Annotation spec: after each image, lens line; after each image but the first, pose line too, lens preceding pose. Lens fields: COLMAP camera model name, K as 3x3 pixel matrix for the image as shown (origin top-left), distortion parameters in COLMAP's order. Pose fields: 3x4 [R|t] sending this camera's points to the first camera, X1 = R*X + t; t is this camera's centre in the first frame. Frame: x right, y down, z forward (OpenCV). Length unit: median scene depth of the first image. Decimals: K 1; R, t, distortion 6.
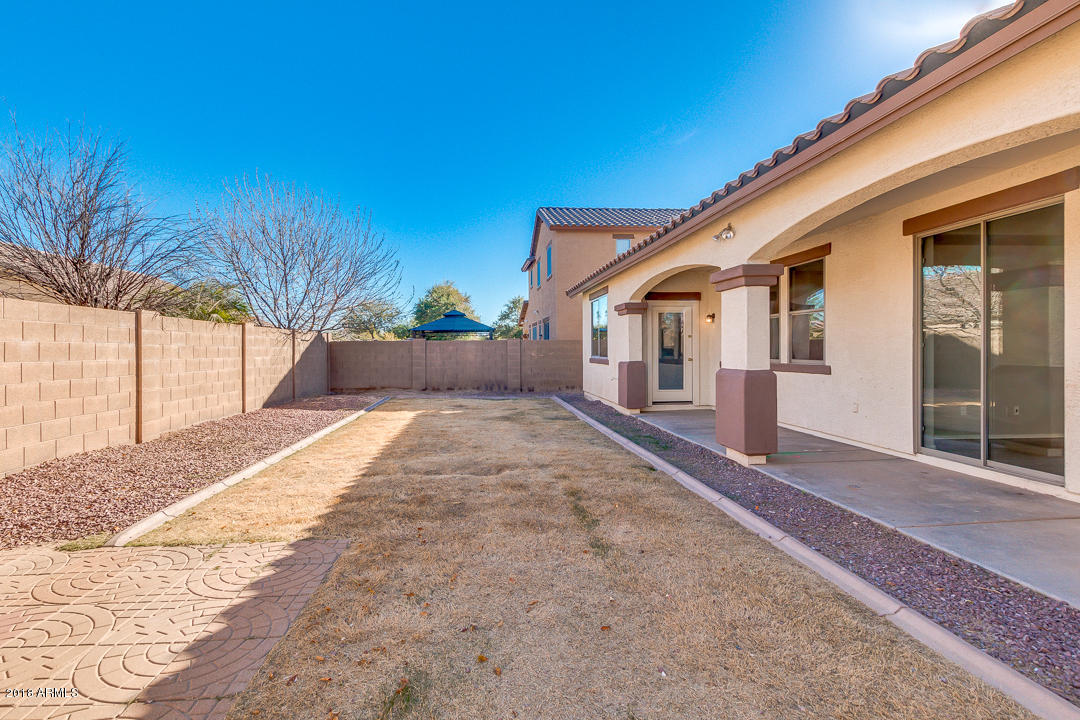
lens RADIAL K [[509.2, 0, 513.0], [0, 509.2, 352.5], [0, 0, 1]] dist [0.003178, 0.000498]
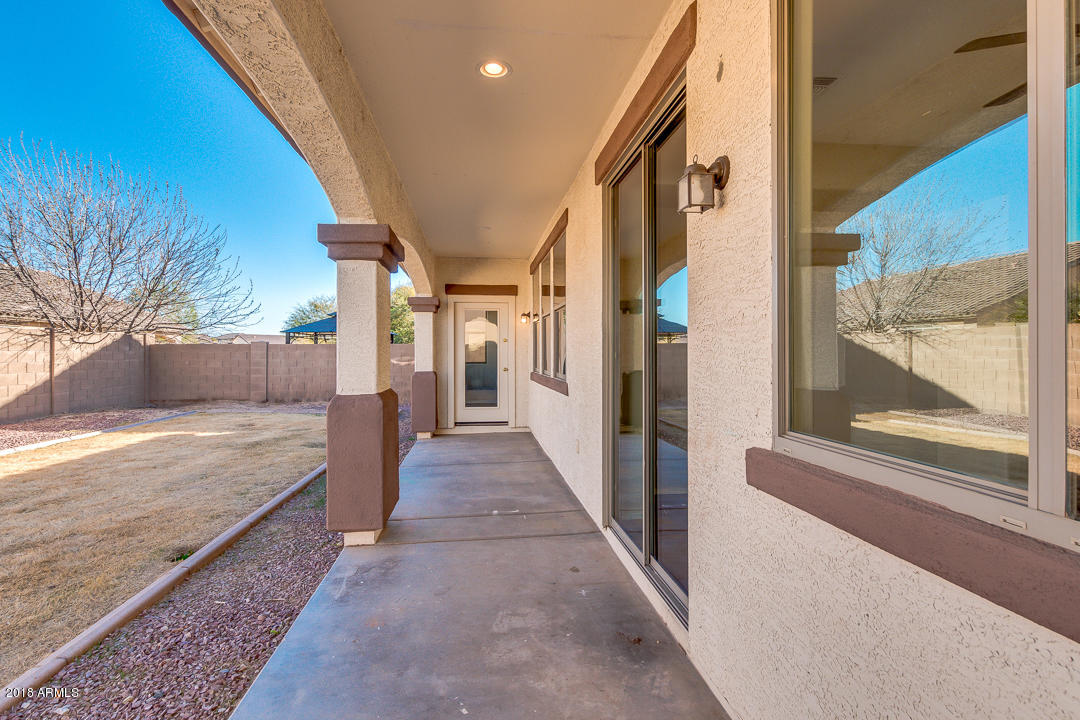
lens RADIAL K [[505.2, 0, 538.7], [0, 505.2, 355.9], [0, 0, 1]] dist [0.001284, -0.000292]
pose [[0.999637, 0.005194, 0.026447, 0.277946], [-0.005181, 0.999986, -0.000550, -0.005268], [-0.026450, 0.000413, 0.999650, 0.150552]]
